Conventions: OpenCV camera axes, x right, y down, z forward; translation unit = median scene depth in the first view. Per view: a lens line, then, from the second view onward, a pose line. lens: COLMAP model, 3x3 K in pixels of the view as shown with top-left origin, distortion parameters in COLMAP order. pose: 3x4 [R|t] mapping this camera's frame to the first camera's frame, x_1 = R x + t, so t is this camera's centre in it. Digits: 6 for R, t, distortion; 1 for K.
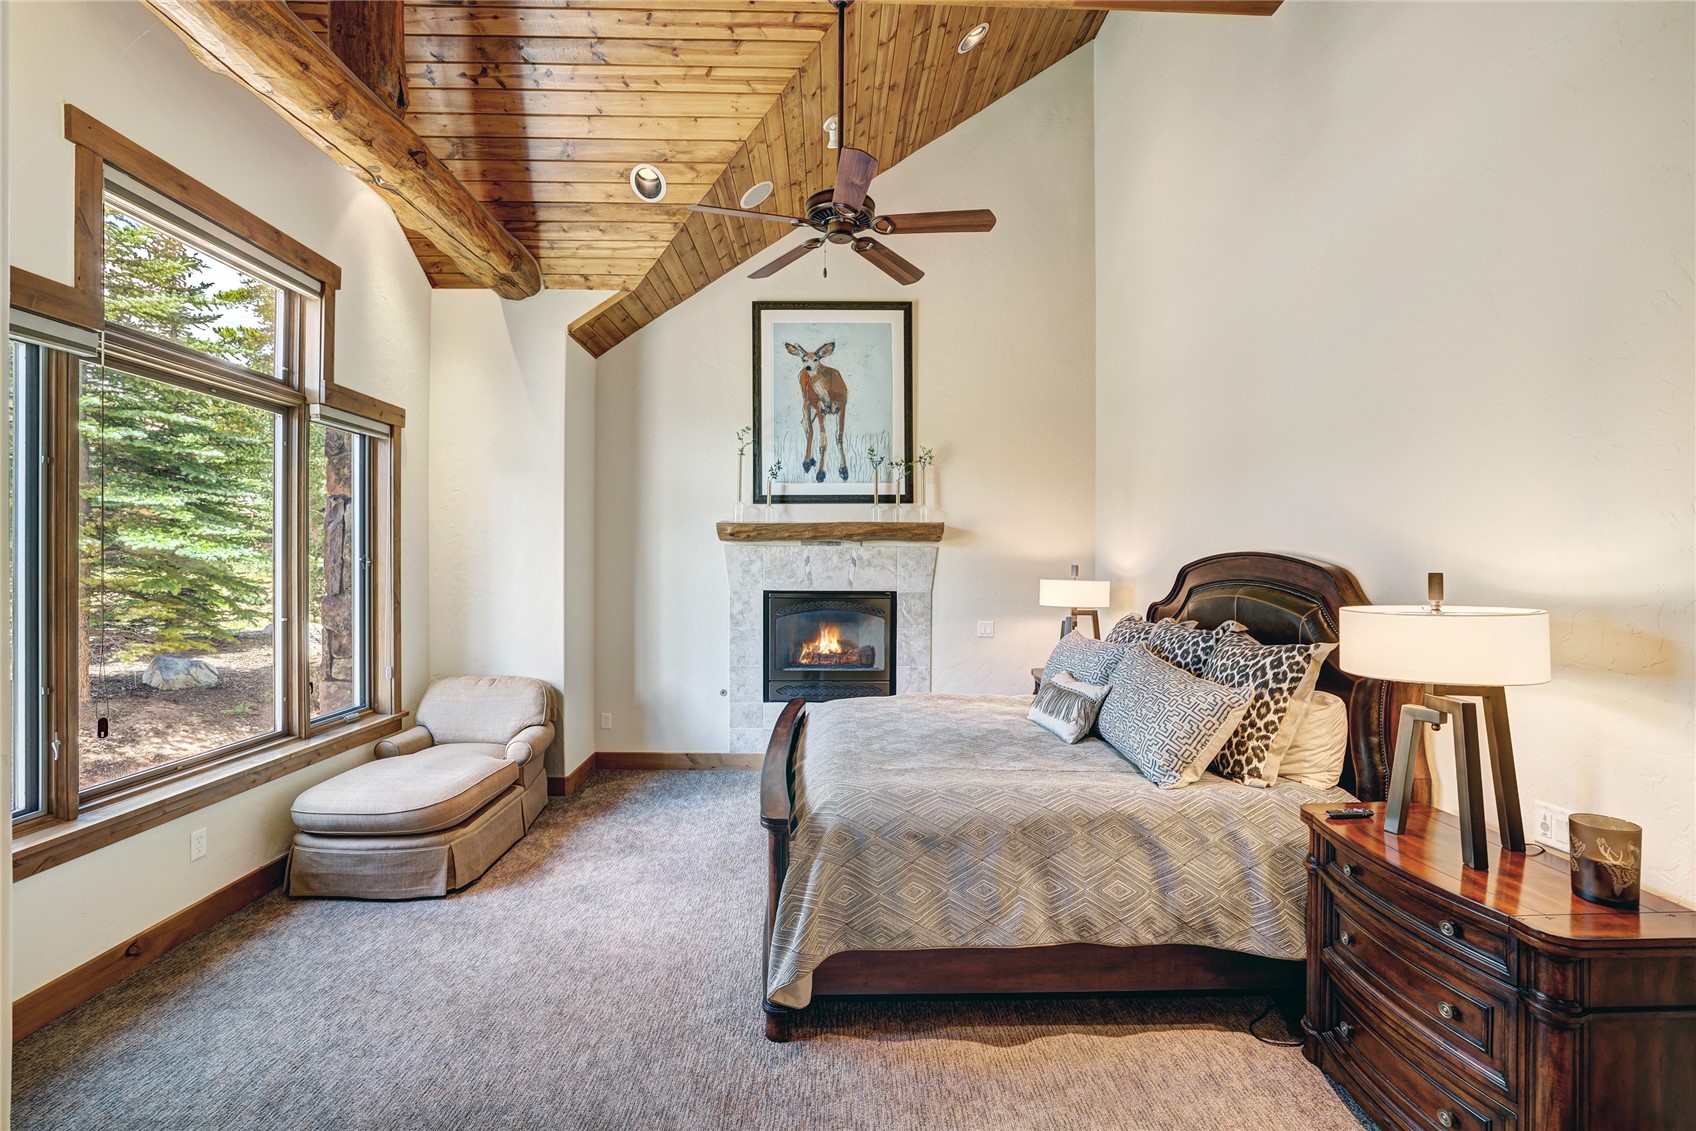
lens RADIAL K [[746.4, 0, 858.2], [0, 746.4, 569.0], [0, 0, 1]] dist [-0.041652, 0.014401]
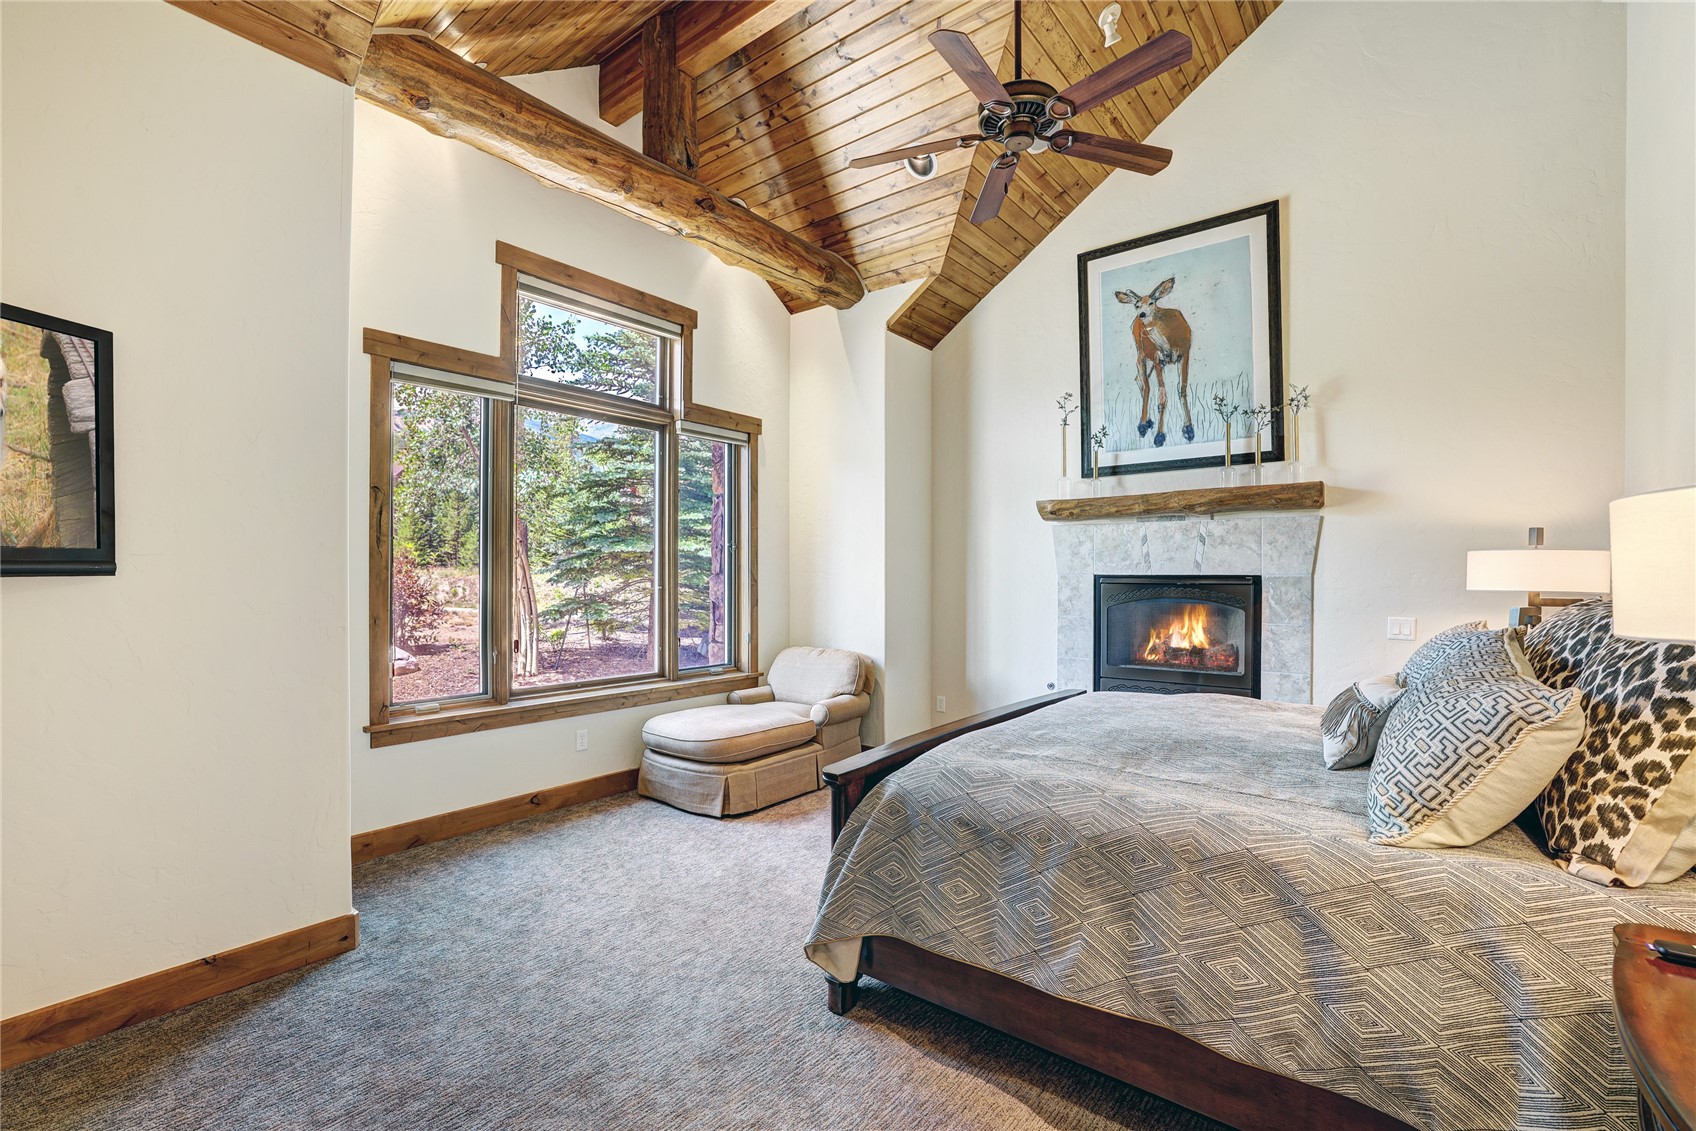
lens RADIAL K [[746.4, 0, 788.6], [0, 746.4, 573.0], [0, 0, 1]] dist [-0.041652, 0.014401]
pose [[0.755713, -0.000101, -0.654903, 0.299766], [-0.004472, 0.999976, -0.005315, 0.055594], [0.654888, 0.006946, 0.755694, 0.158777]]
